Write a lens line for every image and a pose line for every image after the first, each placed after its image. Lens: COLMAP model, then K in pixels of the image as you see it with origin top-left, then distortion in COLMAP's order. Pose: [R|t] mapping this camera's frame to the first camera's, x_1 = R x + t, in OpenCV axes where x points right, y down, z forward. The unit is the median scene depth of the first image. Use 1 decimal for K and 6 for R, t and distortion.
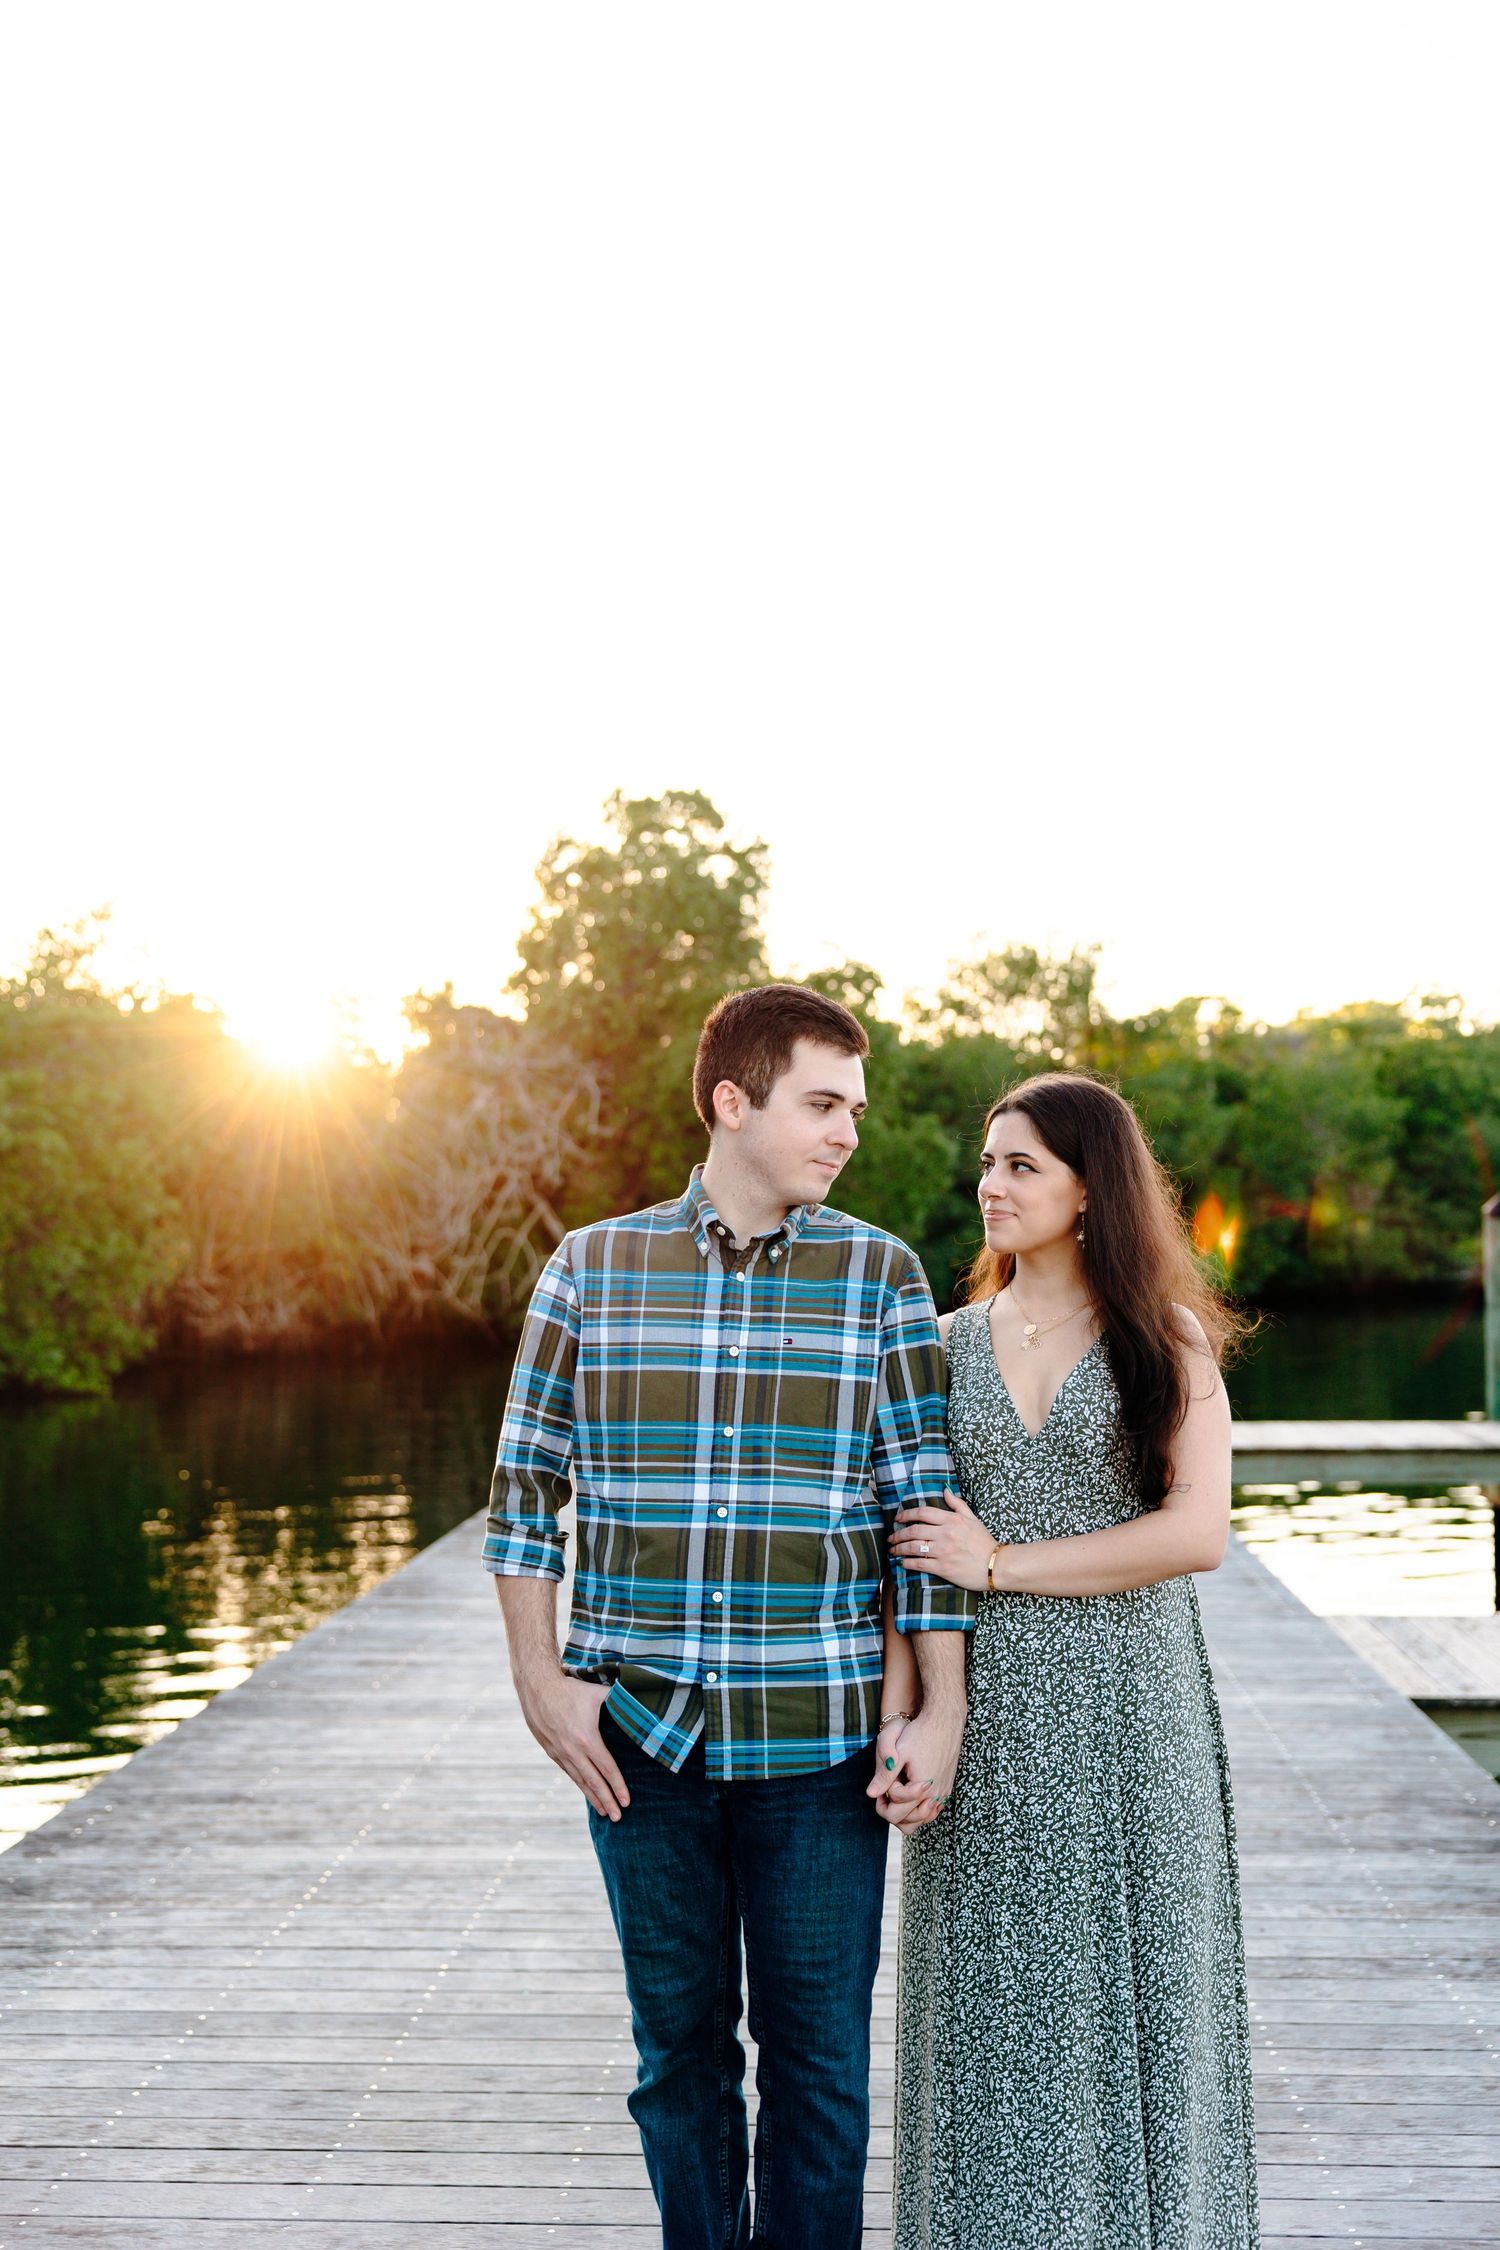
lens RADIAL K [[2631.6, 0, 762.2], [0, 2631.6, 1073.4], [0, 0, 1]] dist [0.014401, -0.007529]
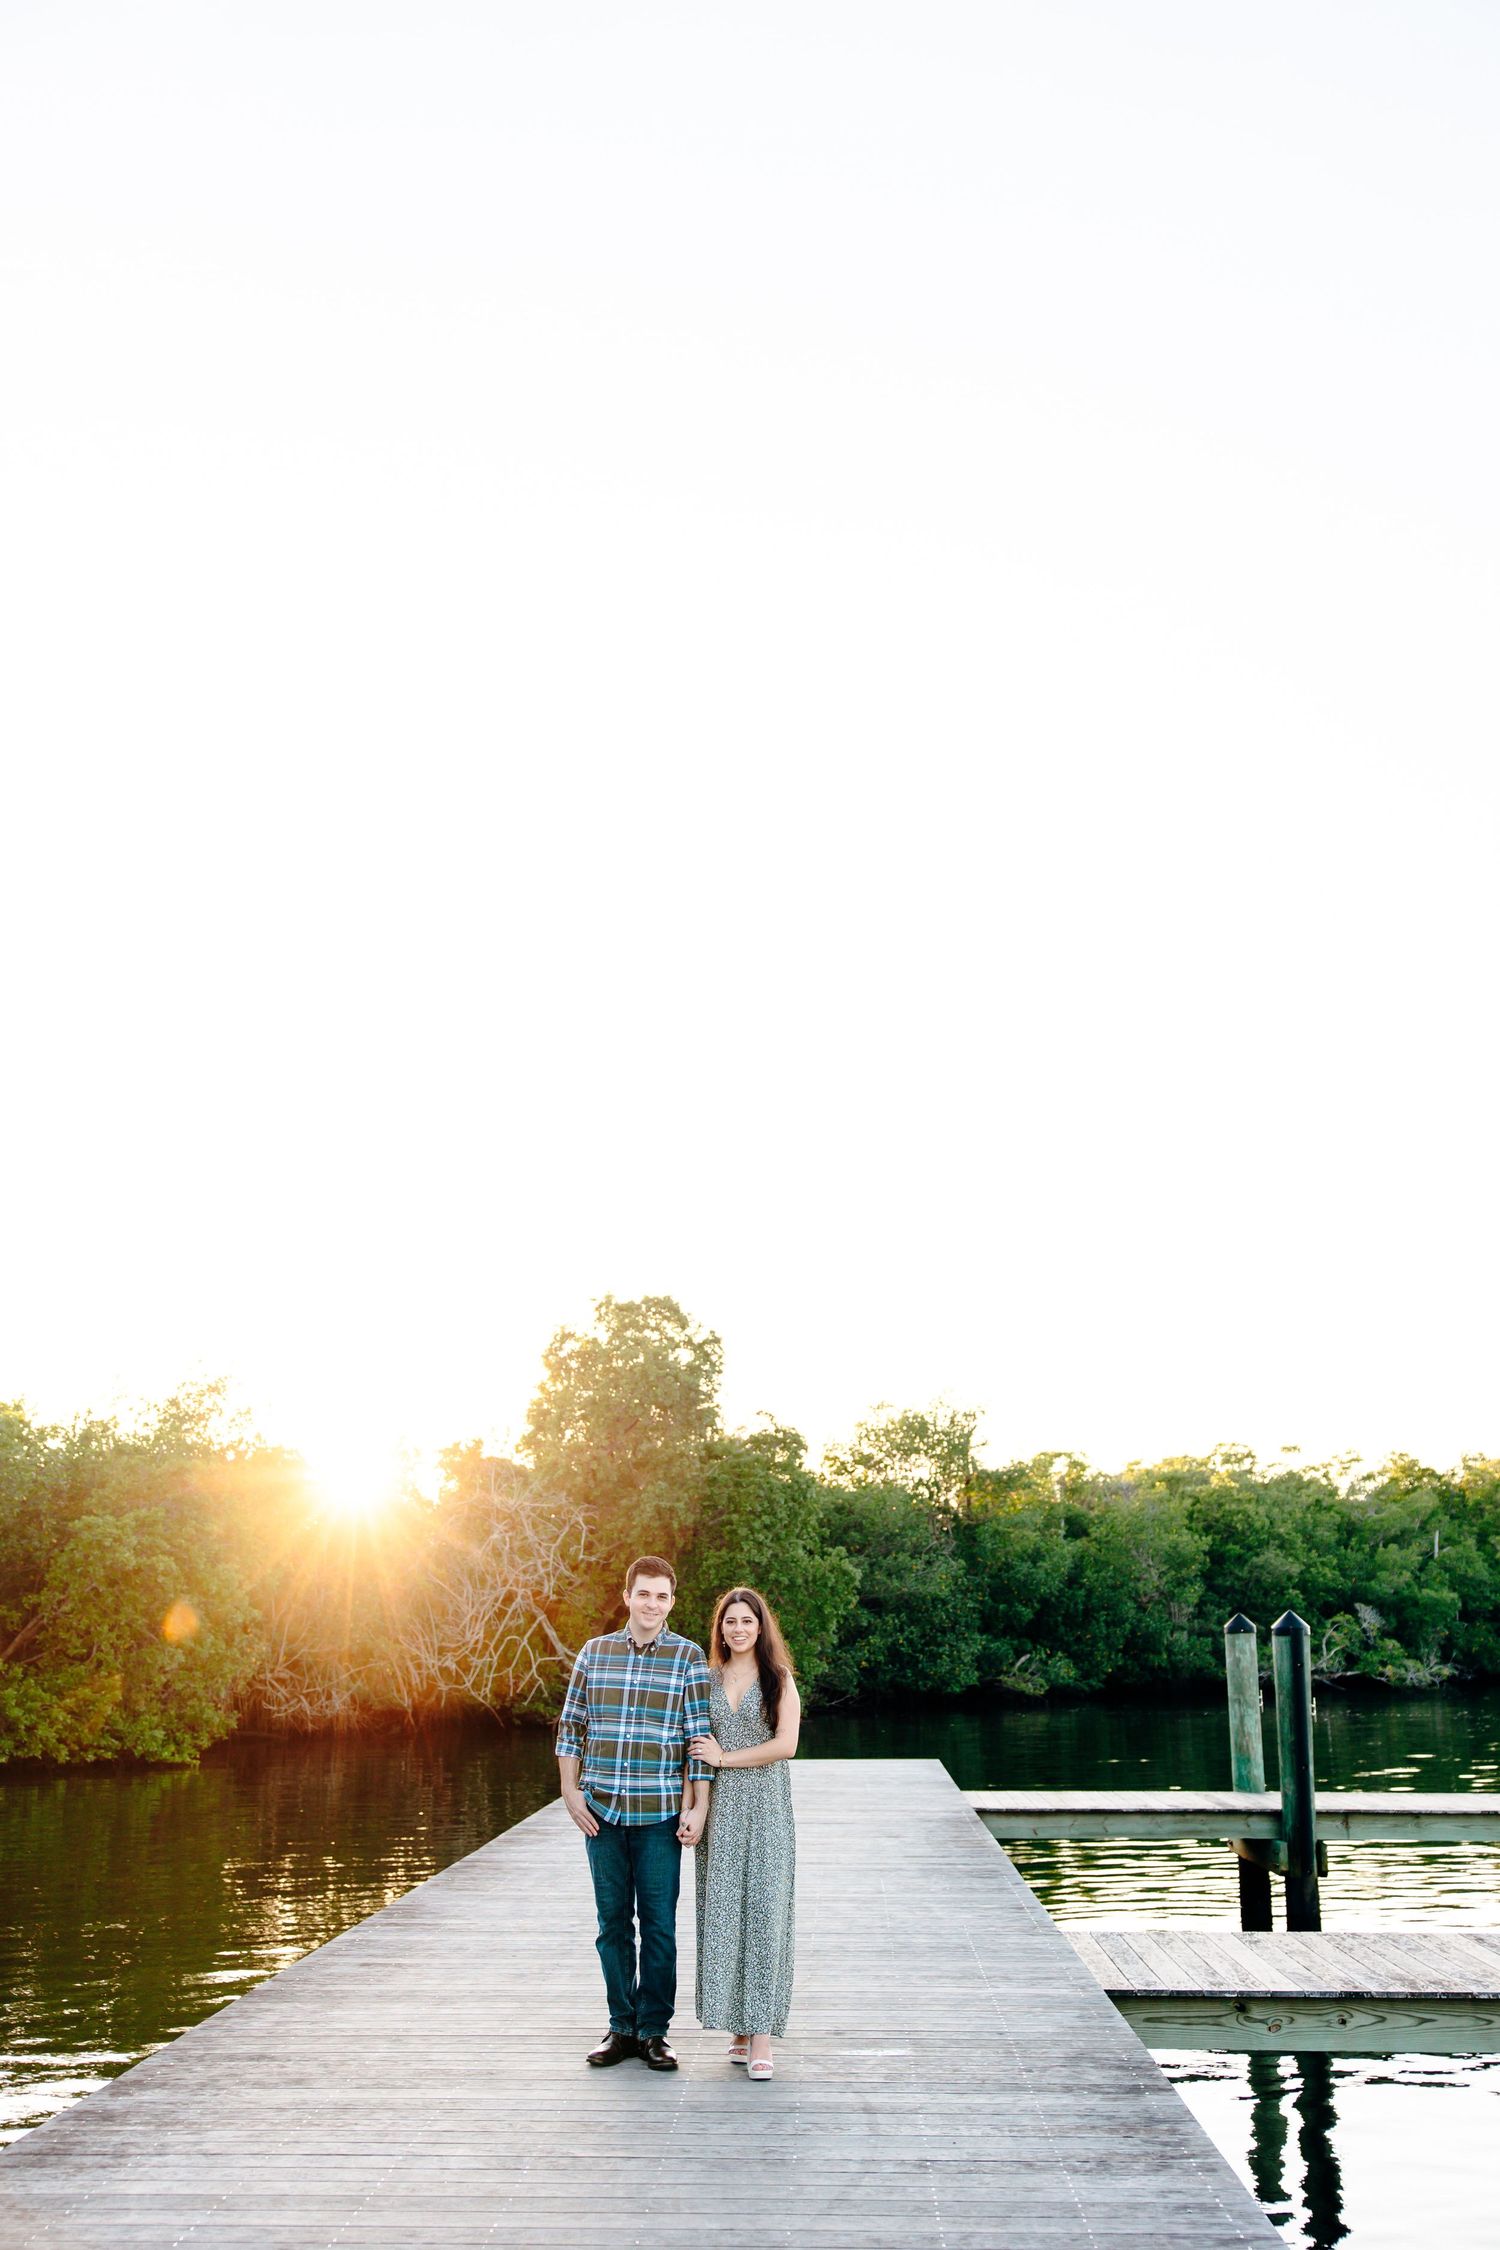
lens RADIAL K [[1982.6, 0, 755.3], [0, 1982.6, 1130.4], [0, 0, 1]] dist [-0.004876, 0.016676]
pose [[0.999797, 0.010116, 0.017406, 0.030727], [-0.006642, 0.981922, -0.189167, -0.011138], [-0.019005, 0.189013, 0.981791, -0.107983]]
